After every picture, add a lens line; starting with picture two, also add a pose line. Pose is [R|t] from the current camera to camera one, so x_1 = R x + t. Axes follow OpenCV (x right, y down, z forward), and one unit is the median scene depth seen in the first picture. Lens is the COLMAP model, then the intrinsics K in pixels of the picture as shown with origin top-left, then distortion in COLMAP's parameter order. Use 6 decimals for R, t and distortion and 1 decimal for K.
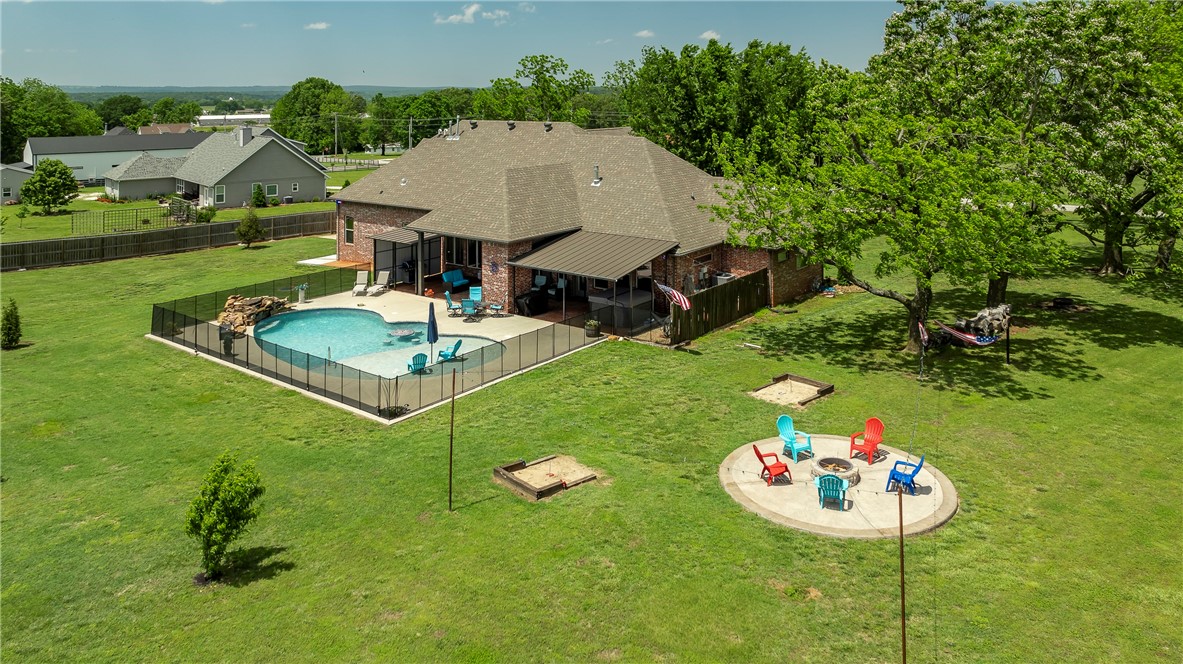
lens RADIAL K [[895.3, 0, 591.5], [0, 895.3, 332.0], [0, 0, 1]] dist [0.053916, -0.000535]
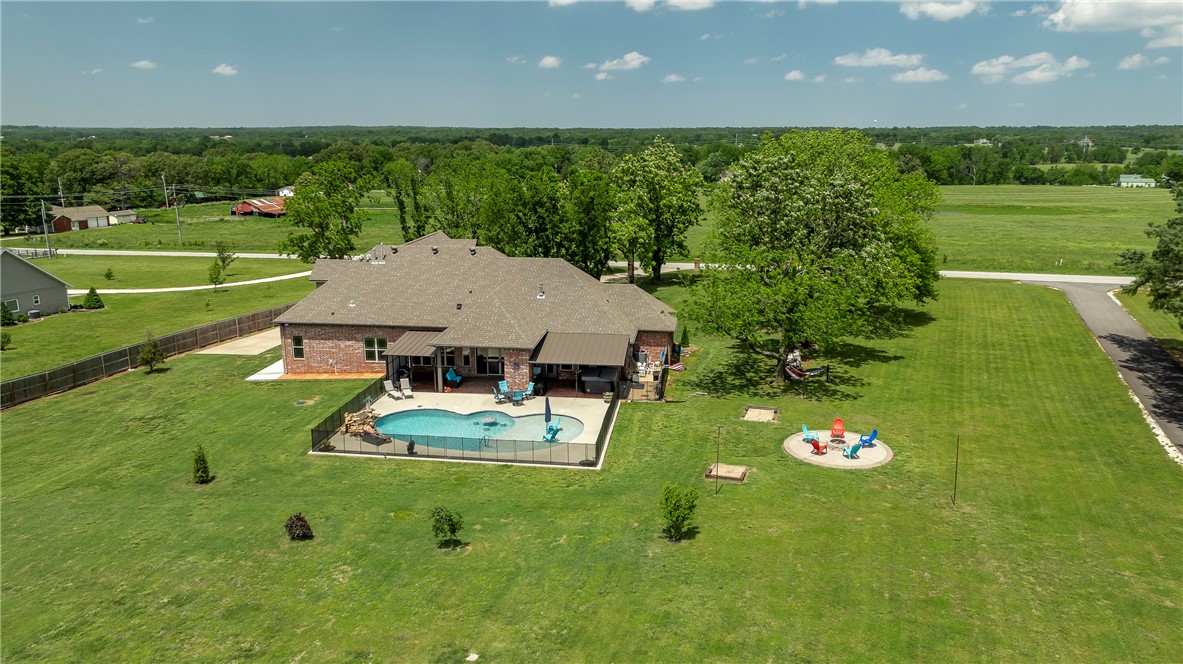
lens RADIAL K [[895.3, 0, 591.5], [0, 895.3, 332.0], [0, 0, 1]] dist [0.053916, -0.000535]
pose [[0.889353, -0.112025, 0.443286, -0.571869], [0.132825, 0.991010, -0.016040, -0.079470], [-0.437503, 0.073144, 0.896237, -0.302345]]
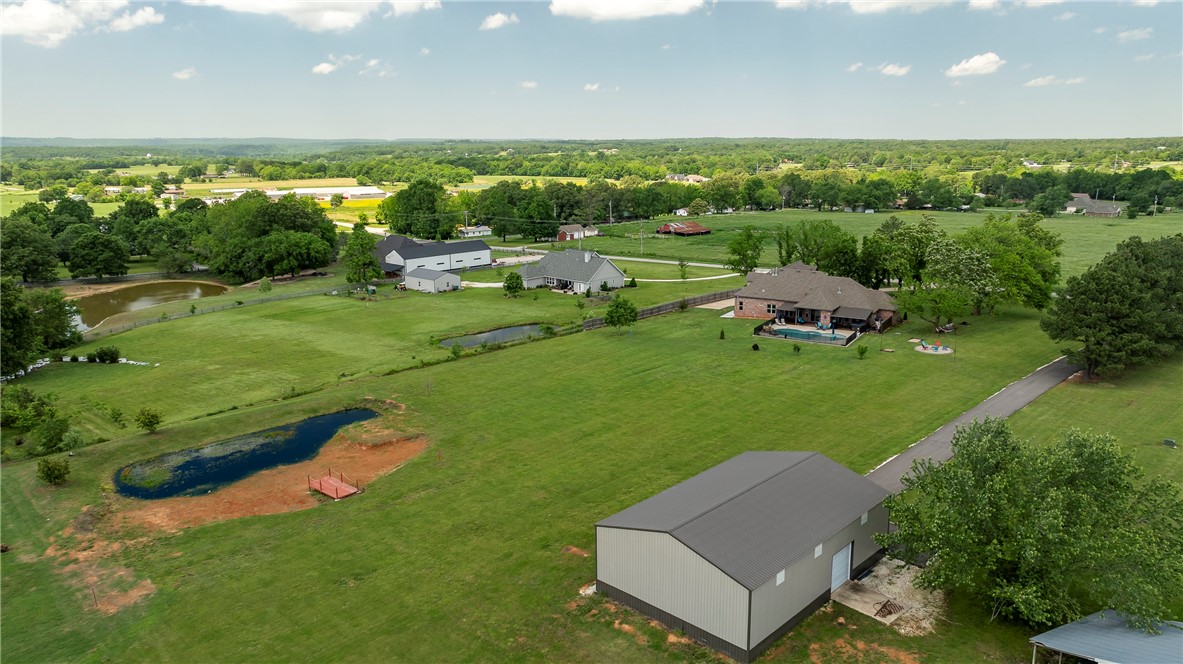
lens RADIAL K [[895.3, 0, 591.5], [0, 895.3, 332.0], [0, 0, 1]] dist [0.053916, -0.000535]
pose [[0.996269, -0.024874, 0.082641, -1.310945], [0.029317, 0.998164, -0.053002, 0.155151], [-0.081171, 0.055227, 0.995169, -2.535676]]
